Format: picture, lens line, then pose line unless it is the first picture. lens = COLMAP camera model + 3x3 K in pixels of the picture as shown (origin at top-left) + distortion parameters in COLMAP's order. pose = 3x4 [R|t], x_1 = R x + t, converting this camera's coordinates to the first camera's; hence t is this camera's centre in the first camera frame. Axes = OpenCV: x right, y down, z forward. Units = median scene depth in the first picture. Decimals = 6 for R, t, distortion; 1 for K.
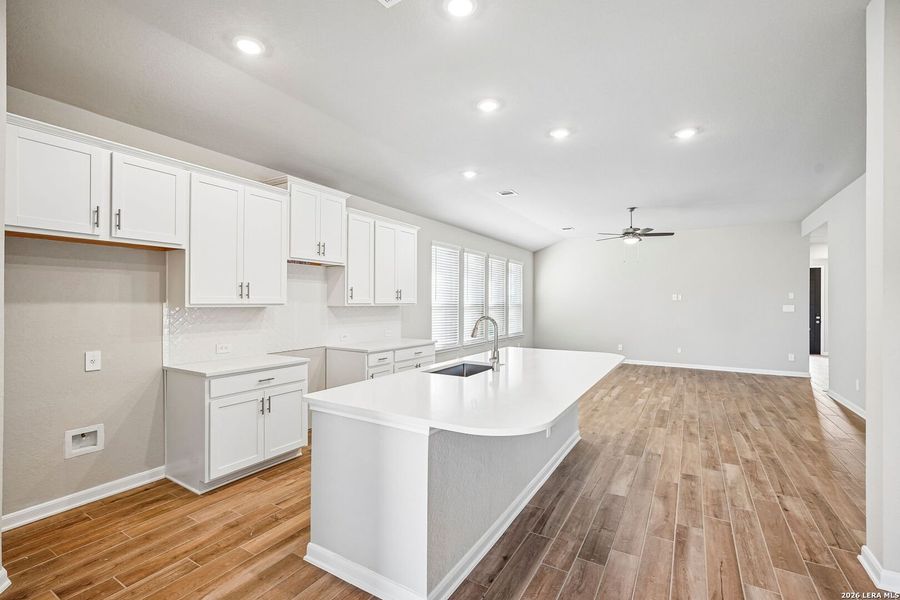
lens RADIAL K [[405.6, 0, 448.7], [0, 405.6, 298.3], [0, 0, 1]] dist [-0.013743, 0.001152]
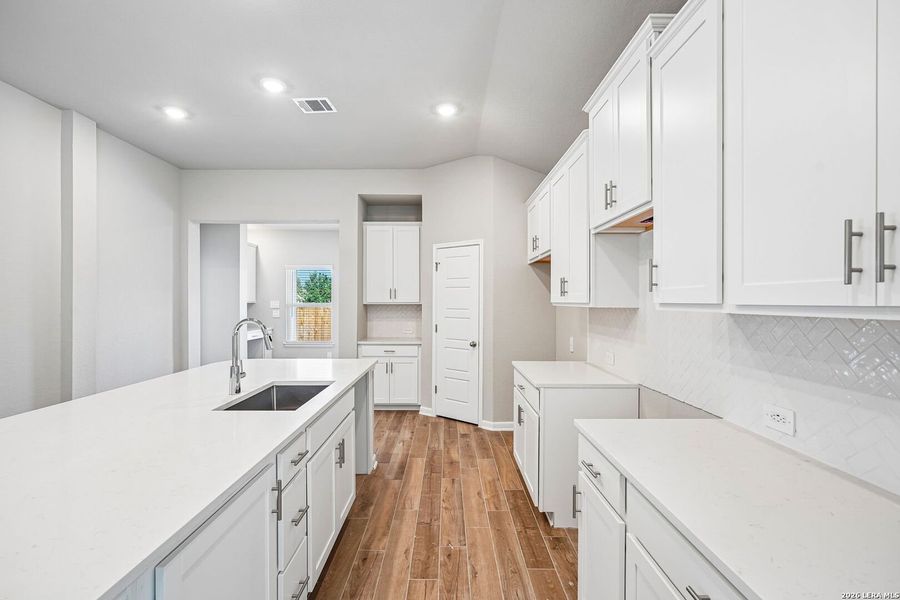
lens RADIAL K [[405.6, 0, 440.9], [0, 405.6, 297.1], [0, 0, 1]] dist [-0.013743, 0.001152]
pose [[-0.864356, -0.009319, -0.502794, 0.140083], [-0.000247, 0.999836, -0.018107, 0.017397], [0.502881, -0.015527, -0.864216, 1.540519]]
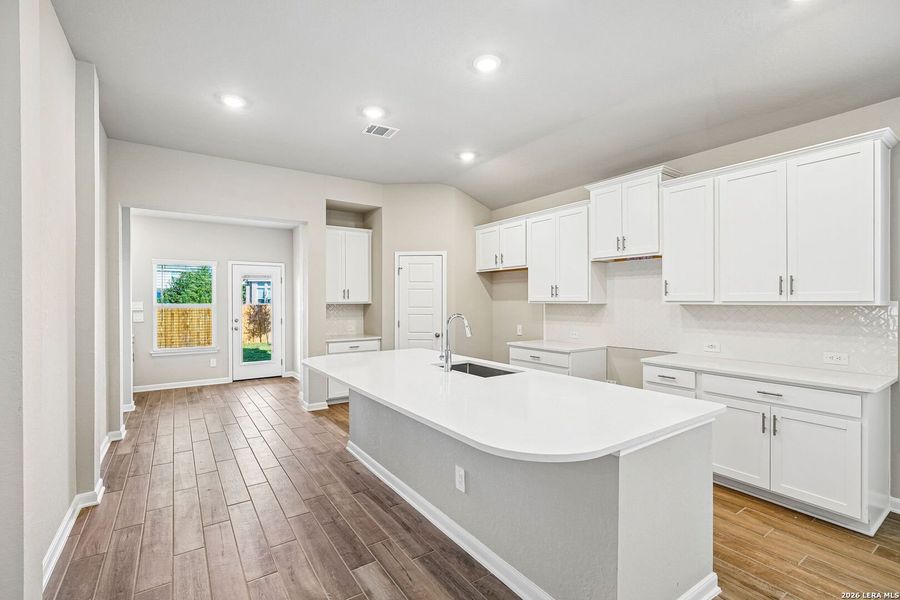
lens RADIAL K [[405.6, 0, 445.3], [0, 405.6, 299.9], [0, 0, 1]] dist [-0.013743, 0.001152]
pose [[-0.425115, -0.002621, -0.905136, 0.832554], [0.009133, 0.999932, -0.007185, 0.015523], [0.905093, -0.011321, -0.425062, 1.192749]]
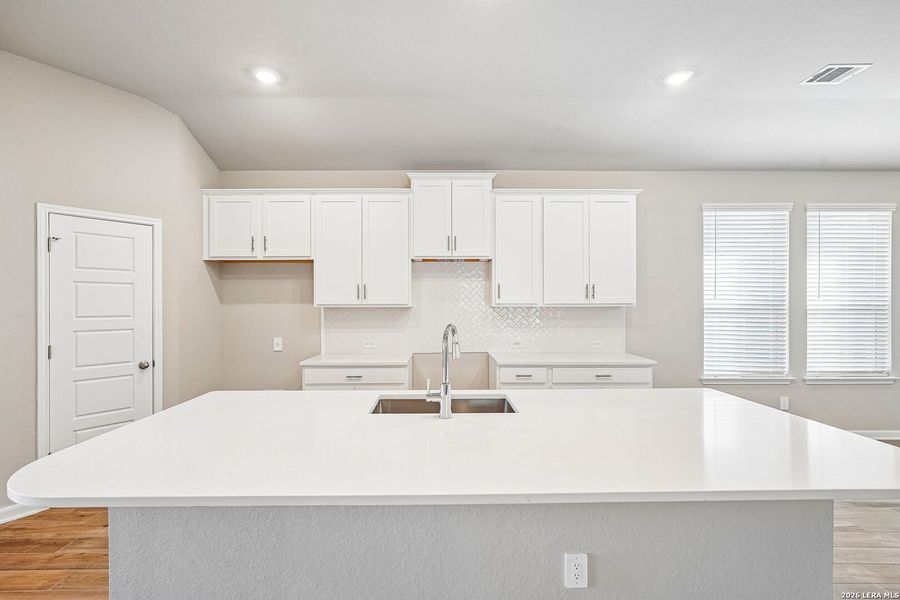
lens RADIAL K [[405.6, 0, 443.2], [0, 405.6, 311.3], [0, 0, 1]] dist [-0.013743, 0.001152]
pose [[0.524319, 0.012625, -0.851428, 0.517778], [0.012215, 0.999676, 0.022346, 0.010202], [0.851434, -0.022117, 0.523994, 0.588086]]
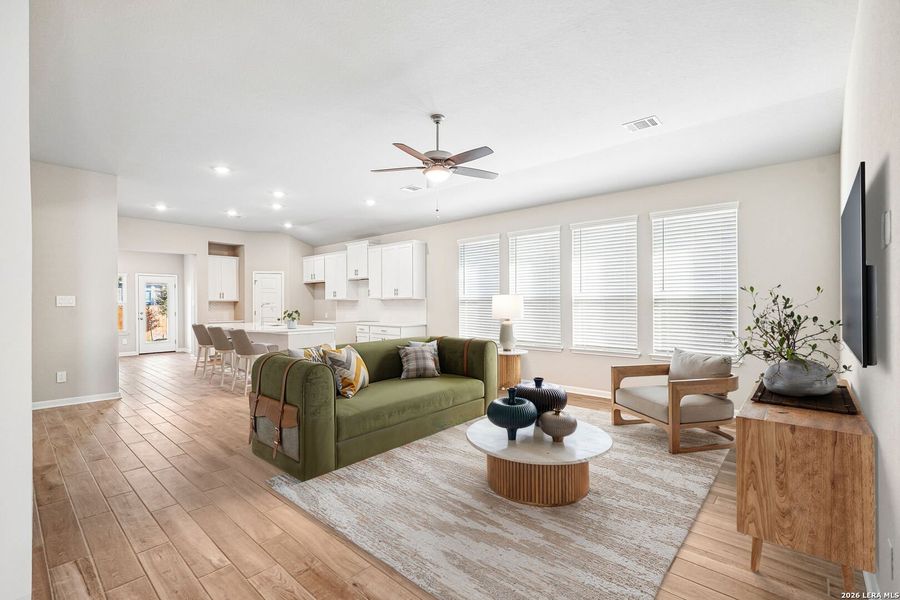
lens RADIAL K [[405.6, 0, 448.7], [0, 405.6, 302.6], [0, 0, 1]] dist [-0.013743, 0.001152]
pose [[-0.193203, -0.005577, -0.981143, 1.905558], [0.013044, 0.999881, -0.008252, 0.066916], [0.981072, -0.014393, -0.193108, 2.168304]]
